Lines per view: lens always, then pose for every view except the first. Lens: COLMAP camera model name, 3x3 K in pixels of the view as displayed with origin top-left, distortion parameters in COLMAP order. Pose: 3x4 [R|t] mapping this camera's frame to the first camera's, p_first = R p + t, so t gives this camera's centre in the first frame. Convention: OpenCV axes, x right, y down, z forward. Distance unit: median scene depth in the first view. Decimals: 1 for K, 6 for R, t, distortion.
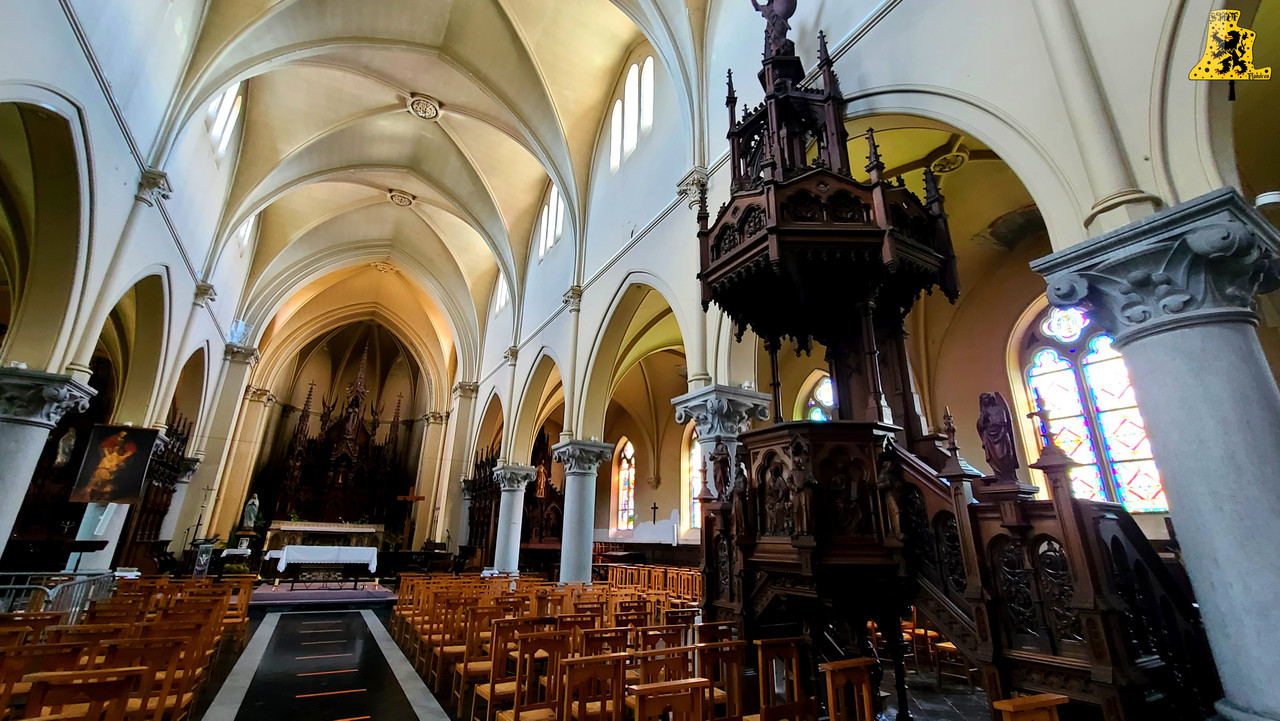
lens RADIAL K [[524.1, 0, 635.6], [0, 524.1, 363.4], [0, 0, 1]] dist [-0.001715, 0.000226]
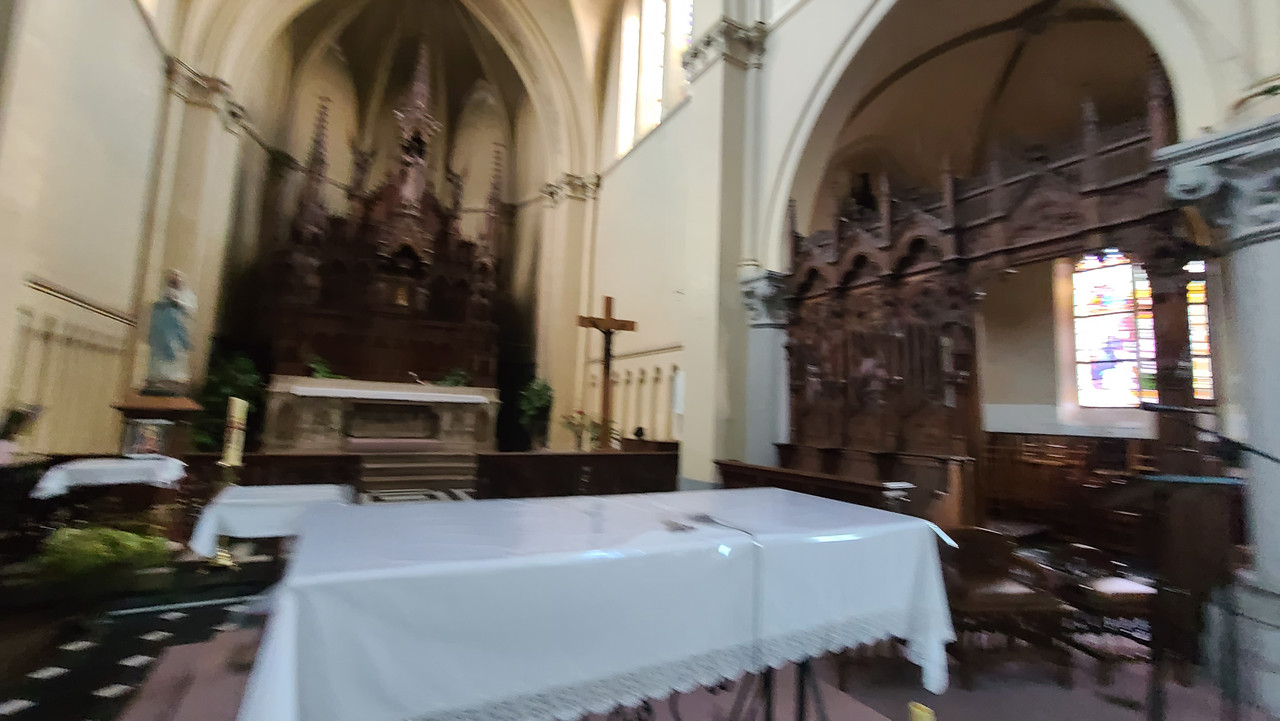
lens RADIAL K [[524.1, 0, 635.6], [0, 524.1, 363.4], [0, 0, 1]] dist [-0.001715, 0.000226]
pose [[0.999507, 0.024335, -0.019824, -0.569750], [-0.019027, 0.972065, 0.233941, 0.276581], [0.024963, -0.233449, 0.972049, 0.875868]]
